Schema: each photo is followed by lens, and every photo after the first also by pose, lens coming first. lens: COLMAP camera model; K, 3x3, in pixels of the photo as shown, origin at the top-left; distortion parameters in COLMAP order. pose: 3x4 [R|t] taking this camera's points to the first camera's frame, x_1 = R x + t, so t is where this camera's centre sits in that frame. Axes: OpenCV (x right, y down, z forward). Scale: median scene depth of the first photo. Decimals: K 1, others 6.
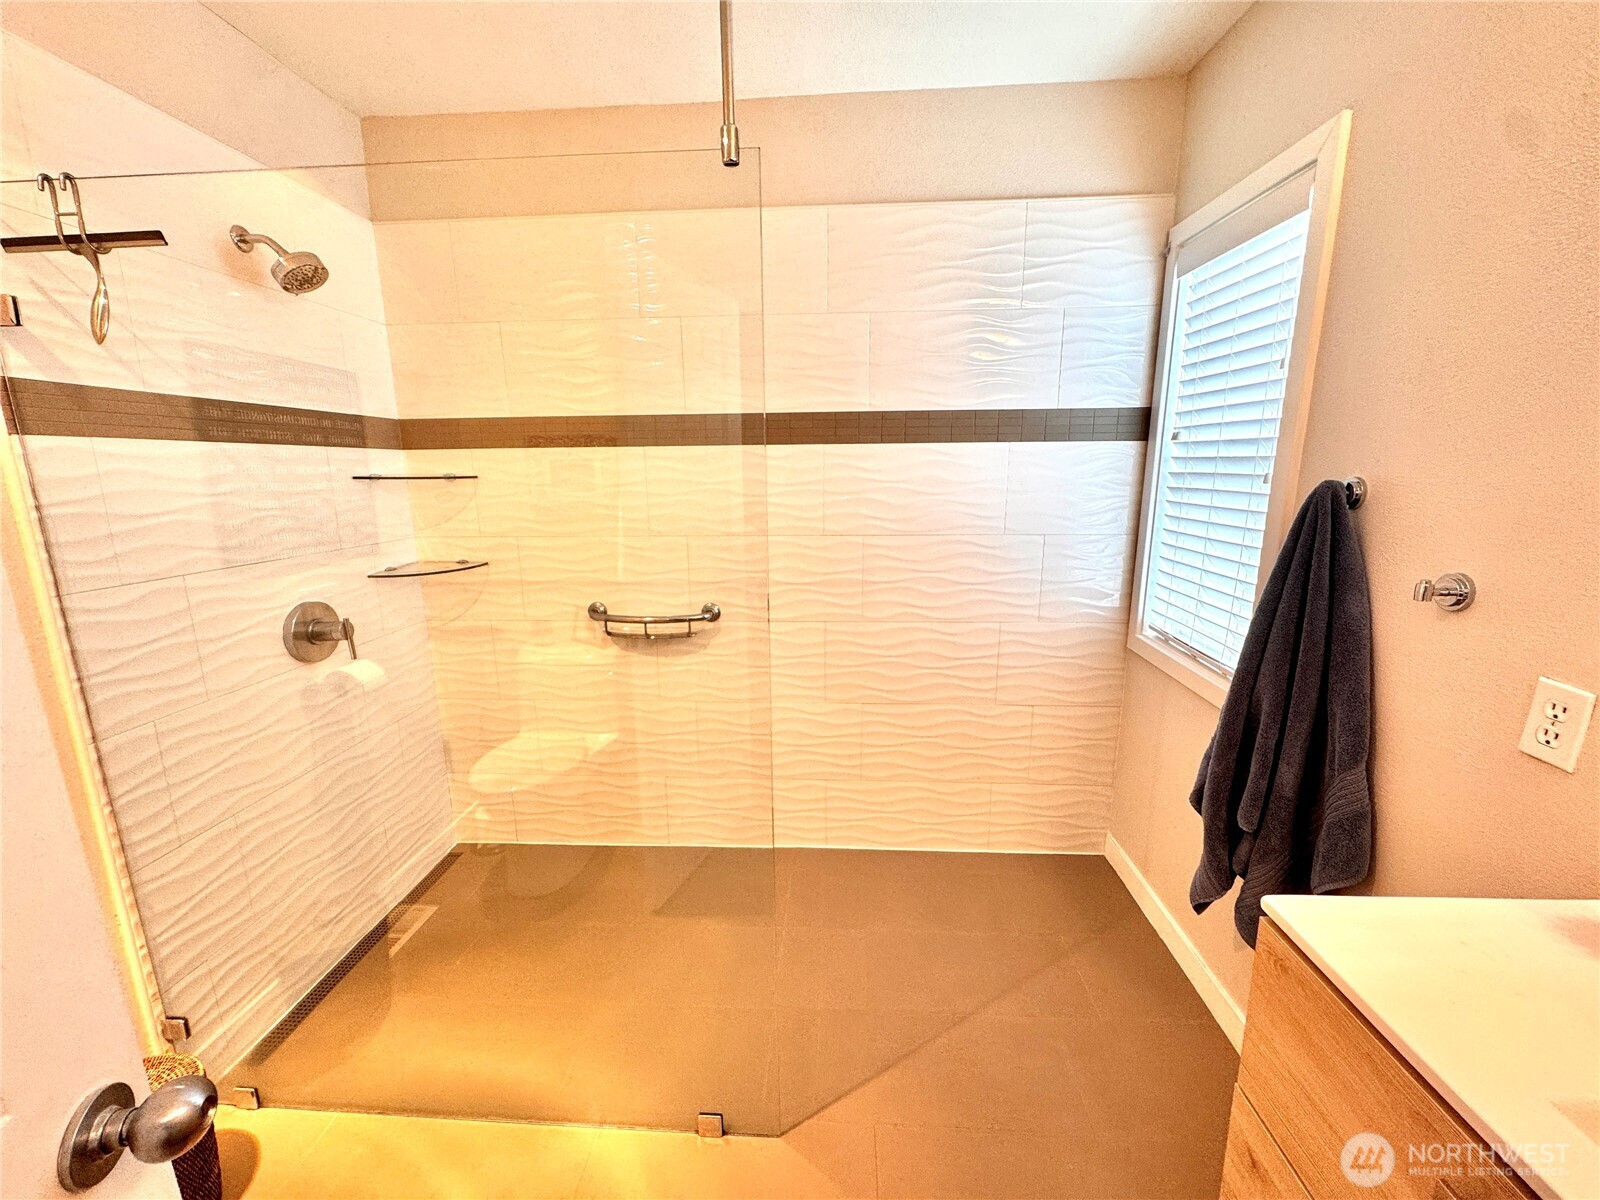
lens RADIAL K [[640.6, 0, 800.0], [0, 640.6, 600.0], [0, 0, 1]] dist [-0.002517, -0.000146]
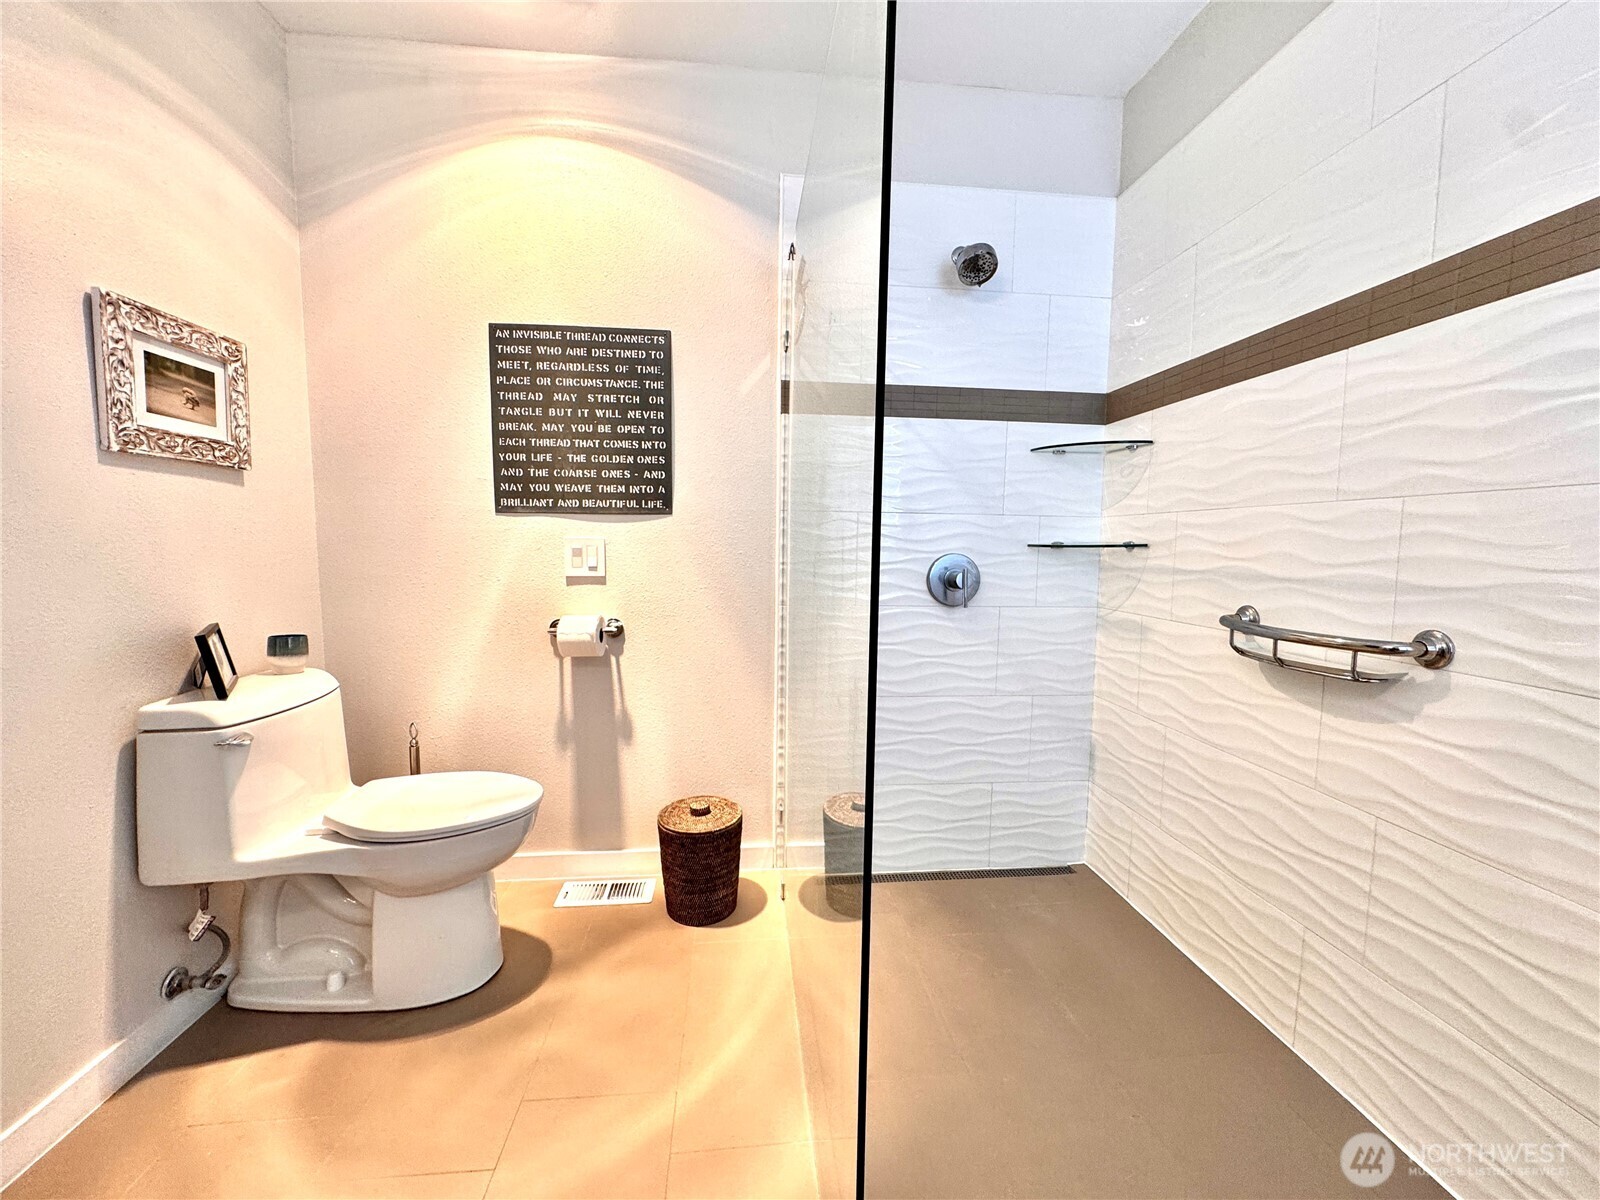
lens RADIAL K [[640.6, 0, 800.0], [0, 640.6, 600.0], [0, 0, 1]] dist [-0.002517, -0.000146]
pose [[0.155110, 0.100143, -0.982808, 0.324309], [-0.217994, 0.973795, 0.064820, 0.068751], [0.963545, 0.204192, 0.172876, 0.522132]]
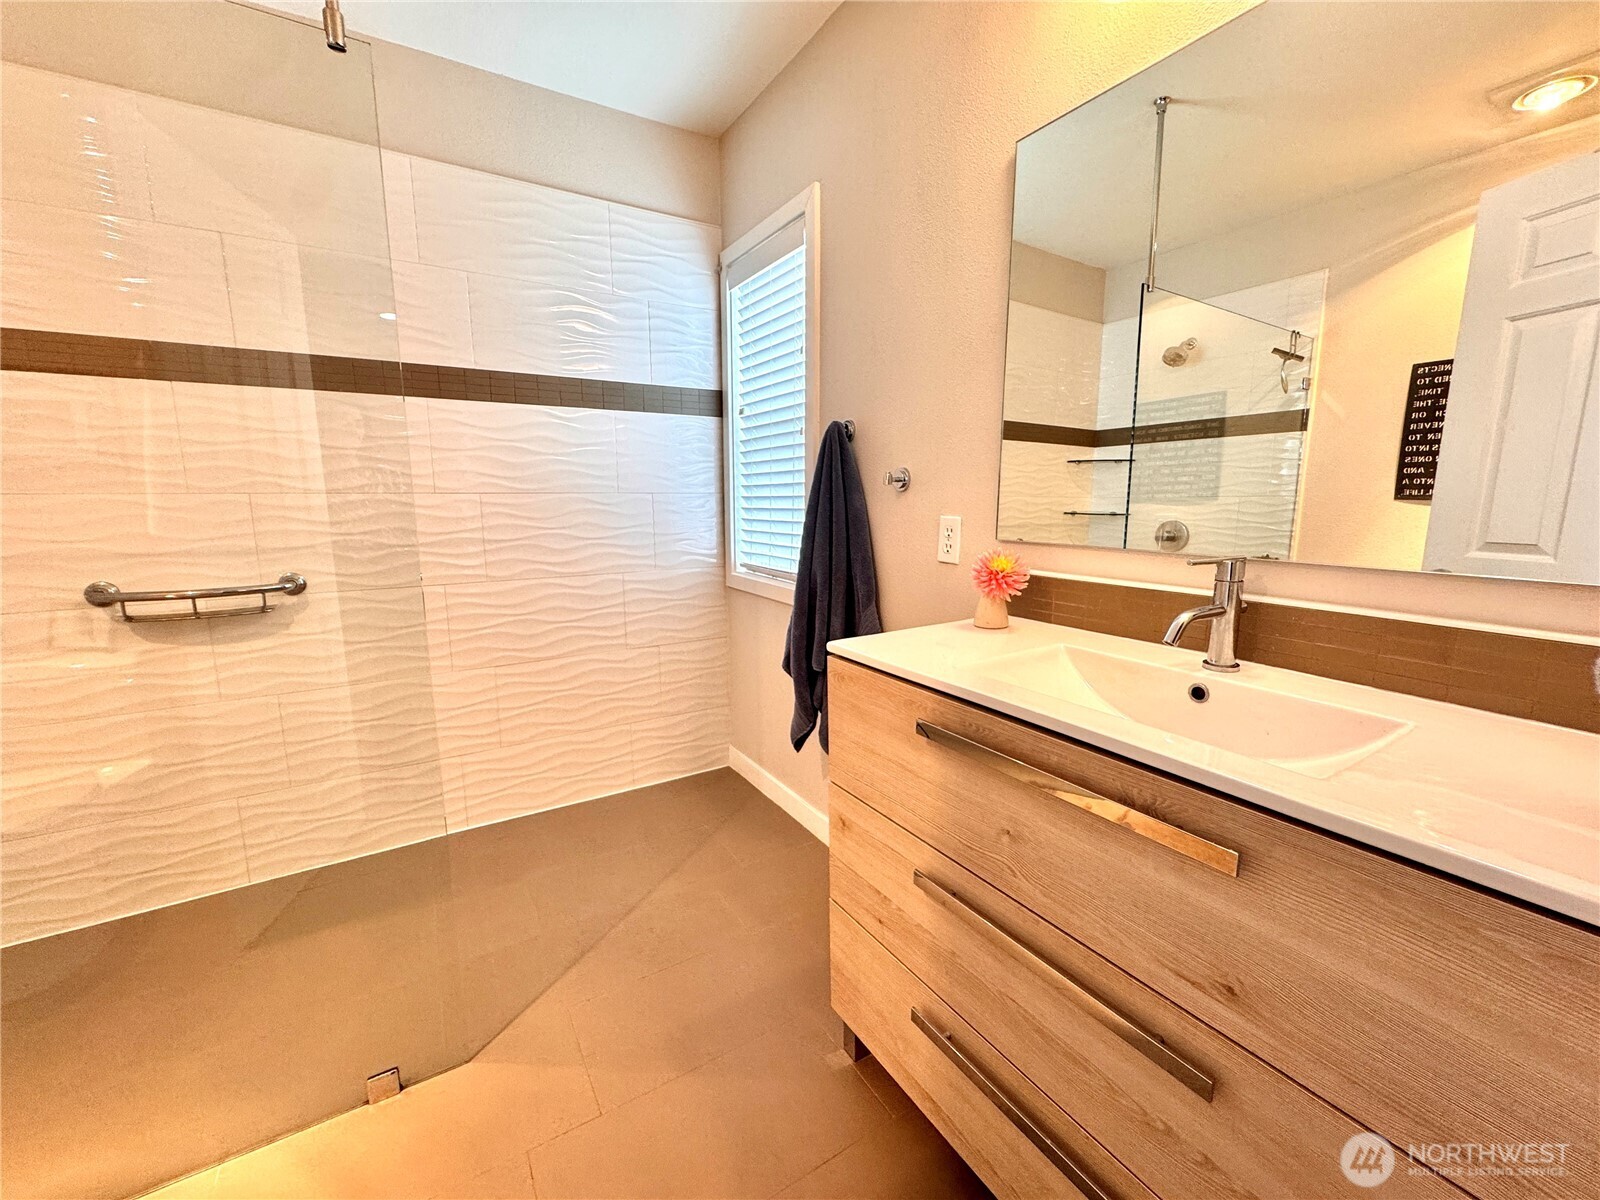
lens RADIAL K [[640.6, 0, 800.0], [0, 640.6, 600.0], [0, 0, 1]] dist [-0.002517, -0.000146]
pose [[0.819276, -0.084004, 0.567213, -0.083290], [0.115186, 0.993157, -0.019286, 0.163292], [-0.561711, 0.081136, 0.823345, -0.102071]]
